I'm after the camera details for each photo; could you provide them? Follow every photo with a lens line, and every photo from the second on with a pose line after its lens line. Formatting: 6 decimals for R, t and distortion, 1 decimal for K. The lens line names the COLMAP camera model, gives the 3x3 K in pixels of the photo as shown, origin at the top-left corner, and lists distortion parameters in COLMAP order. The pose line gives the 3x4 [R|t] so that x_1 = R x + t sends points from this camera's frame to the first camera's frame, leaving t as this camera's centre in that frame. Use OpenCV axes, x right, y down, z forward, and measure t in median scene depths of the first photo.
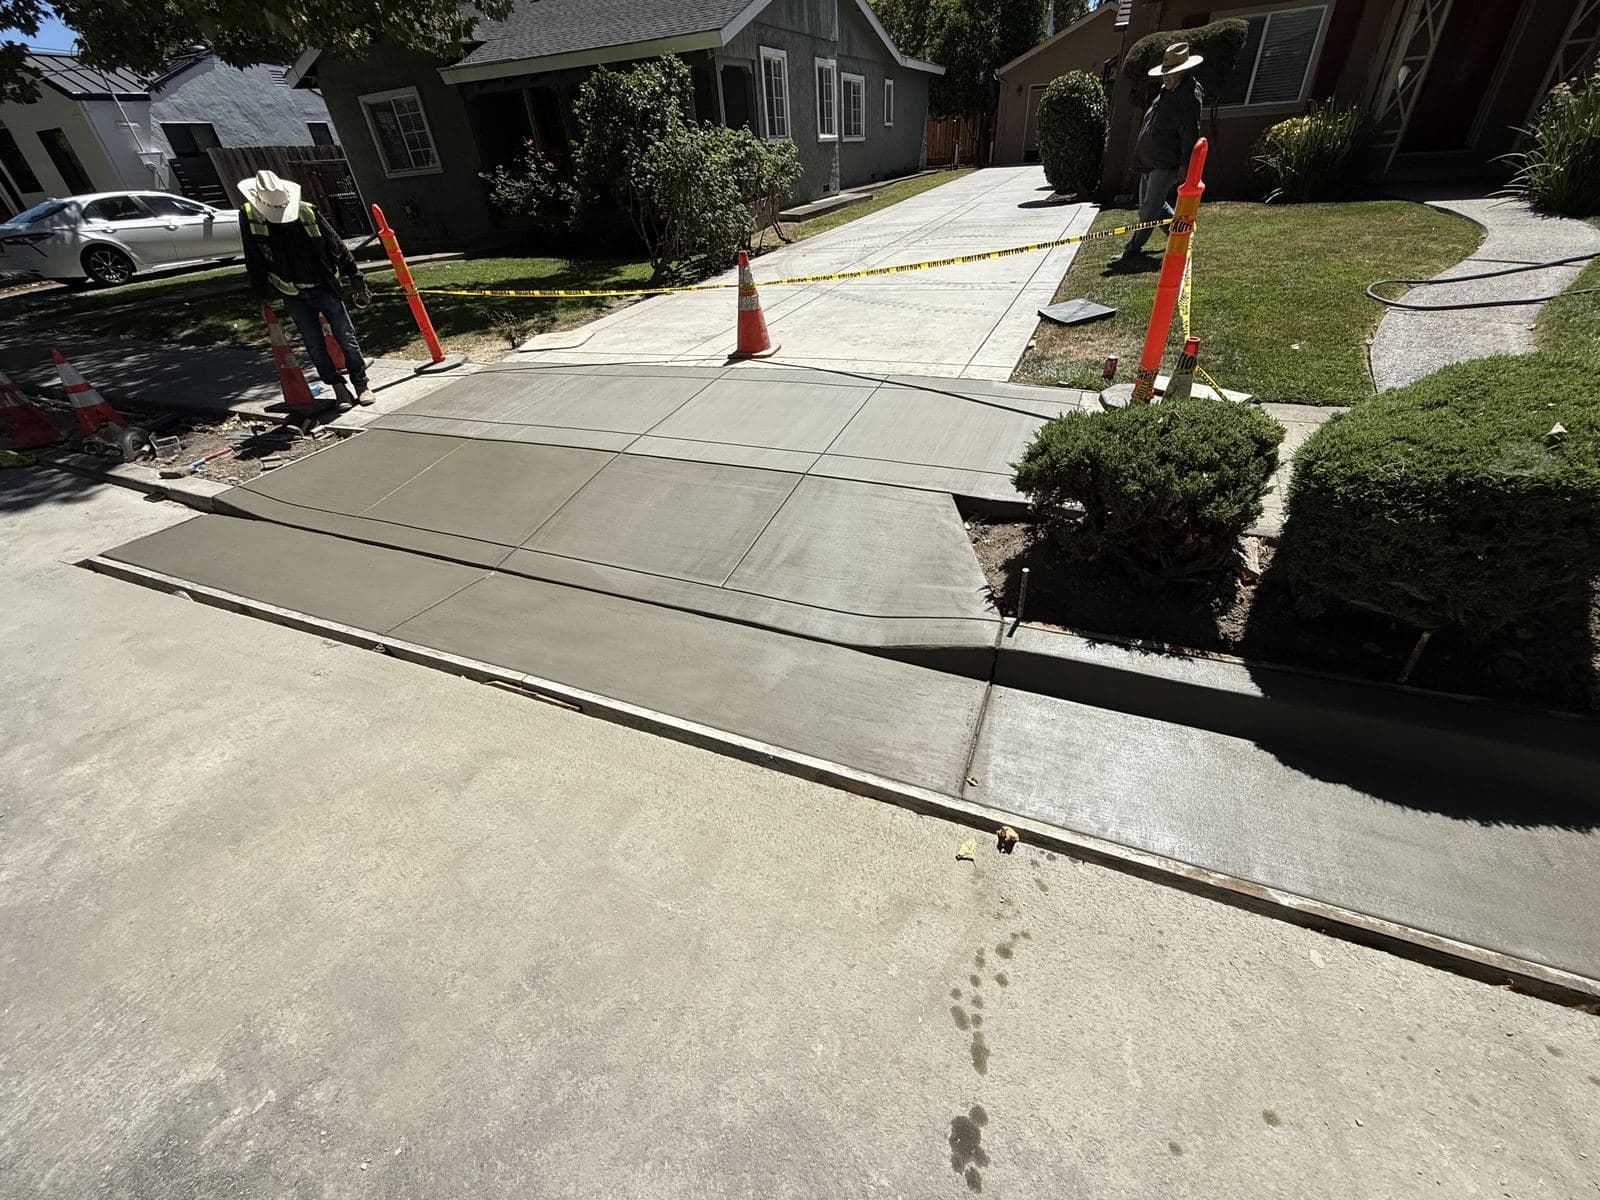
lens RADIAL K [[651.6, 0, 800.7], [0, 651.6, 601.9], [0, 0, 1]] dist [0.001467, 0.000063]
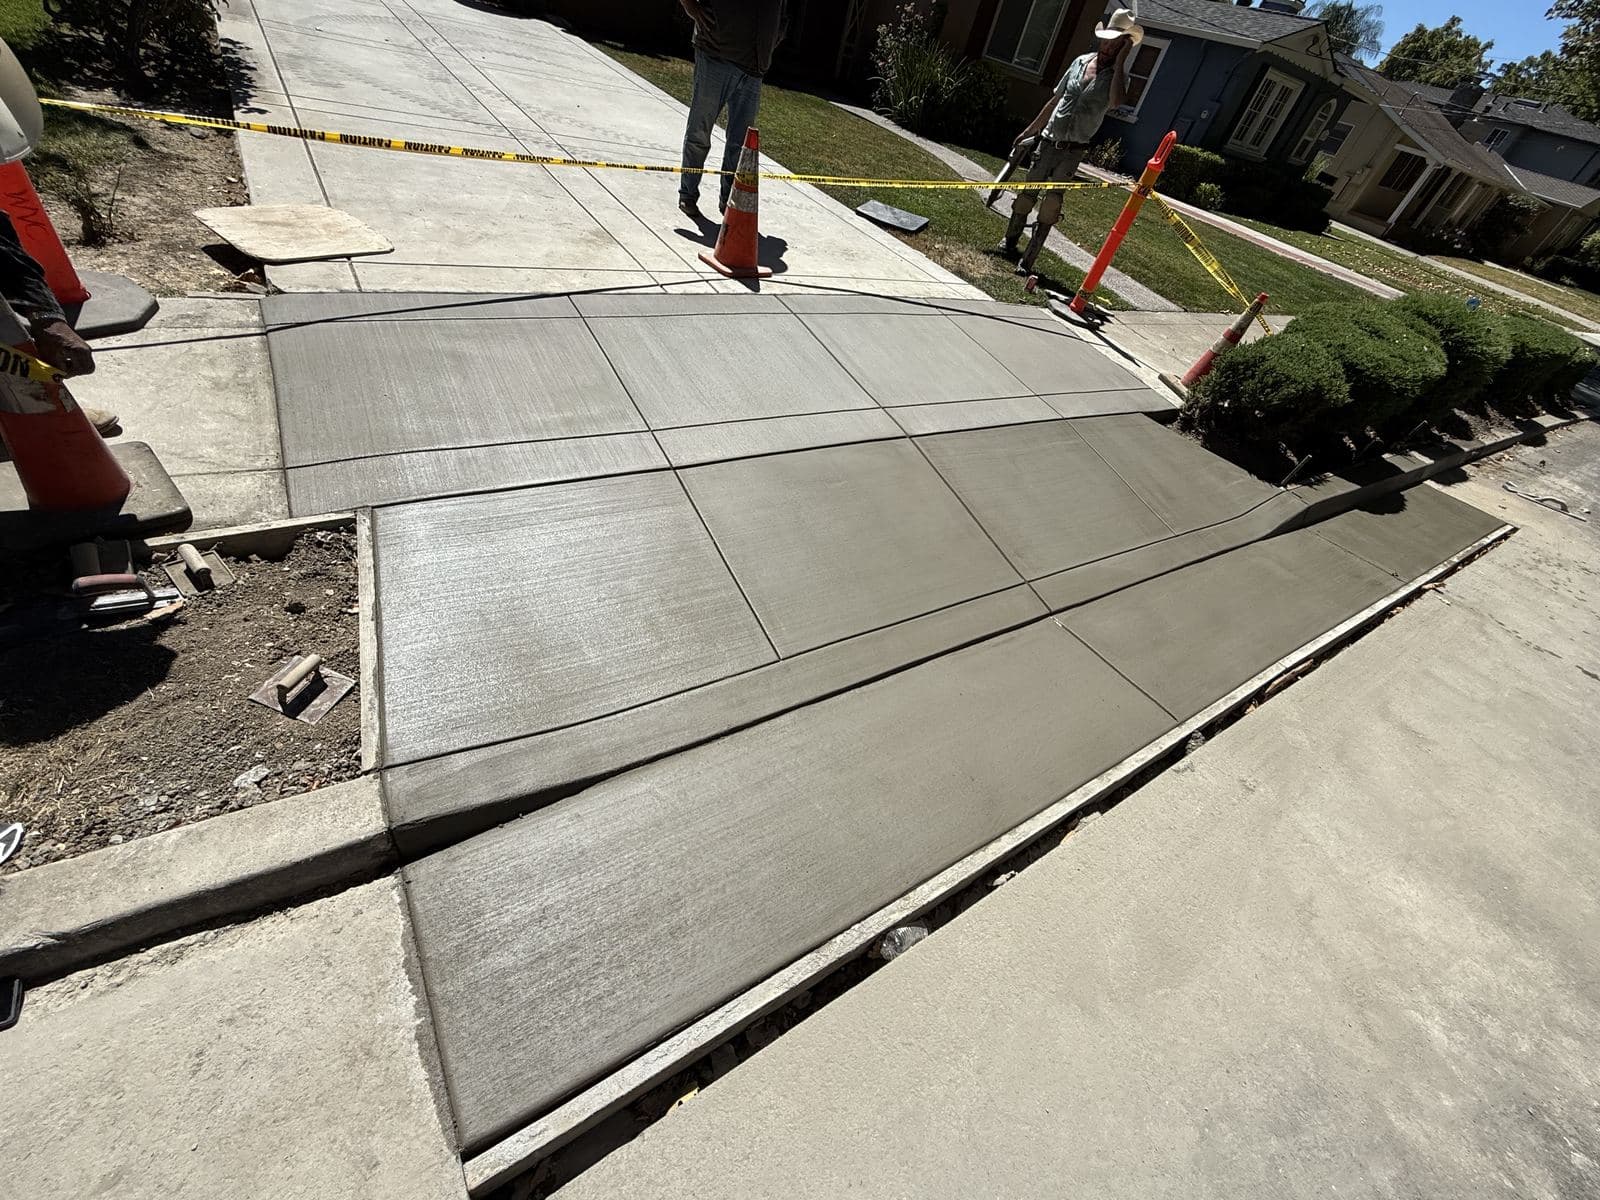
lens RADIAL K [[651.6, 0, 806.0], [0, 651.6, 602.2], [0, 0, 1]] dist [0.001467, 0.000063]
pose [[0.530328, -0.413938, 0.739870, -2.109651], [0.242684, 0.910303, 0.335339, -0.710303], [-0.812316, 0.001715, 0.583216, 1.317211]]
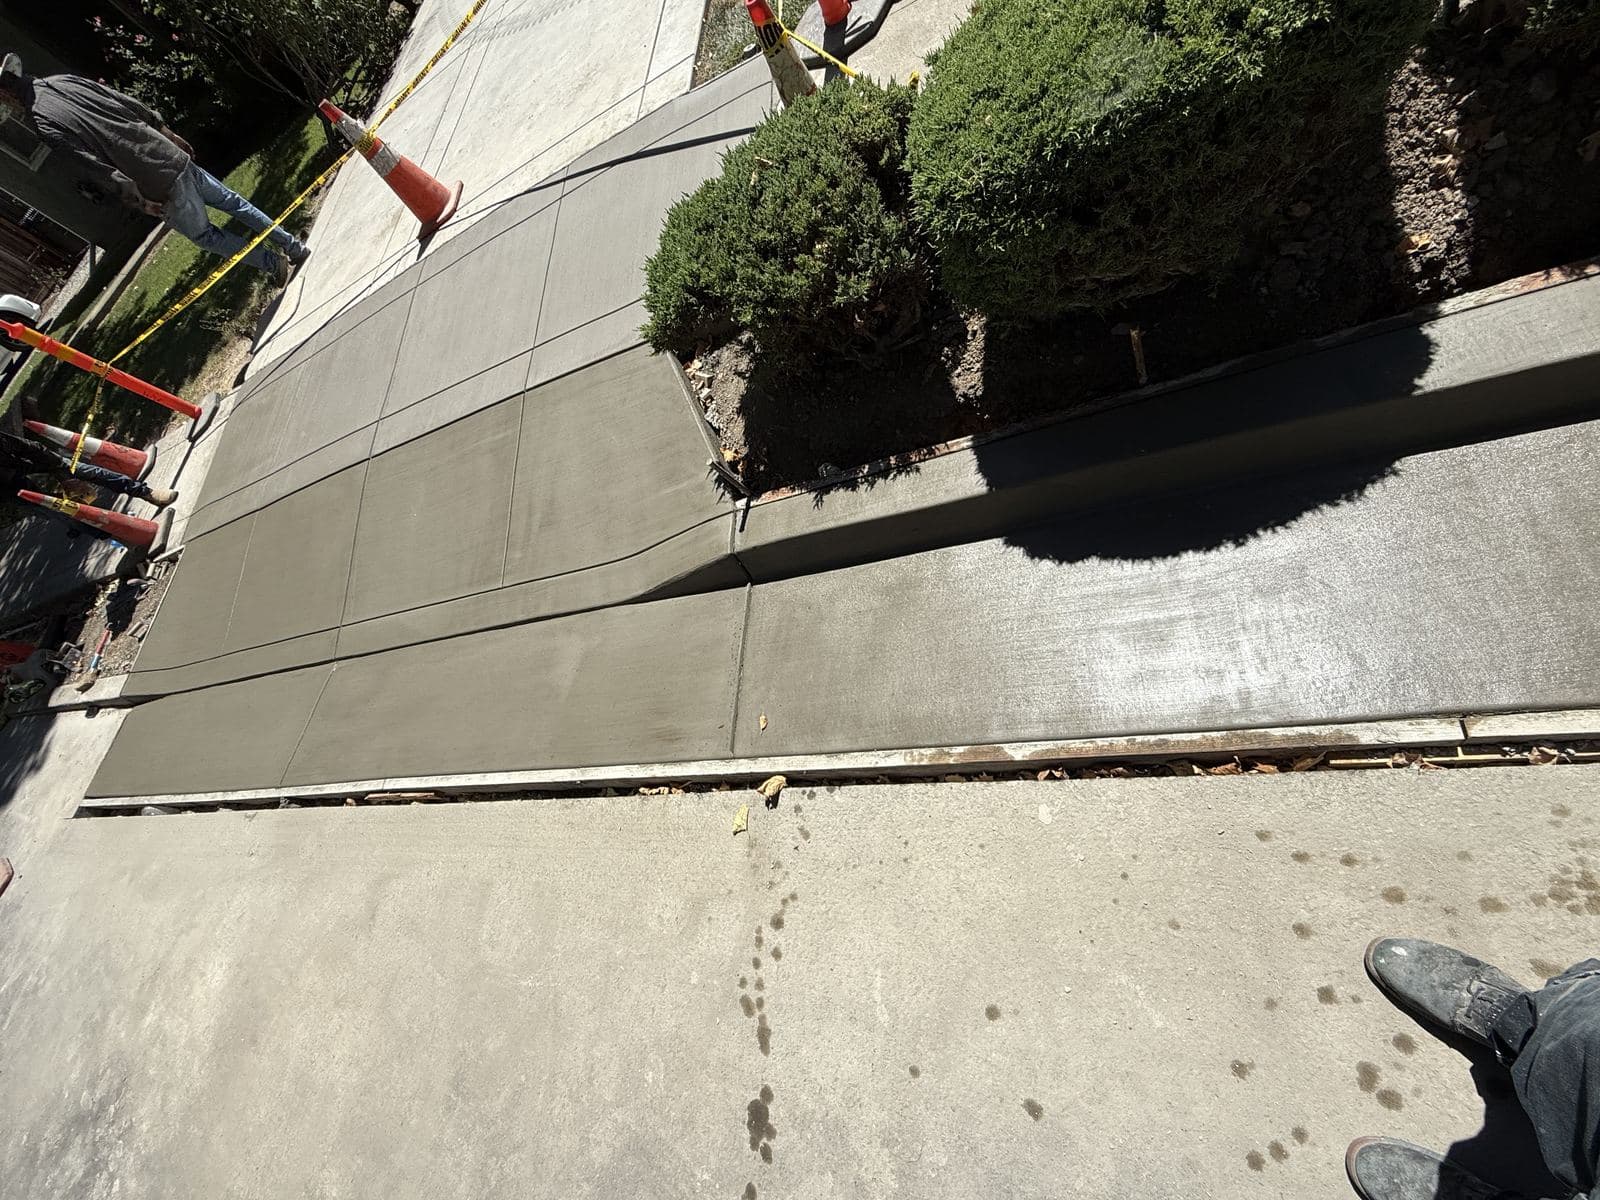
lens RADIAL K [[651.6, 0, 798.3], [0, 651.6, 600.4], [0, 0, 1]] dist [0.001467, 0.000063]
pose [[0.855063, -0.480563, -0.194746, 0.638510], [0.518290, 0.780820, 0.348849, -0.175558], [-0.015583, -0.399222, 0.916722, 0.194289]]
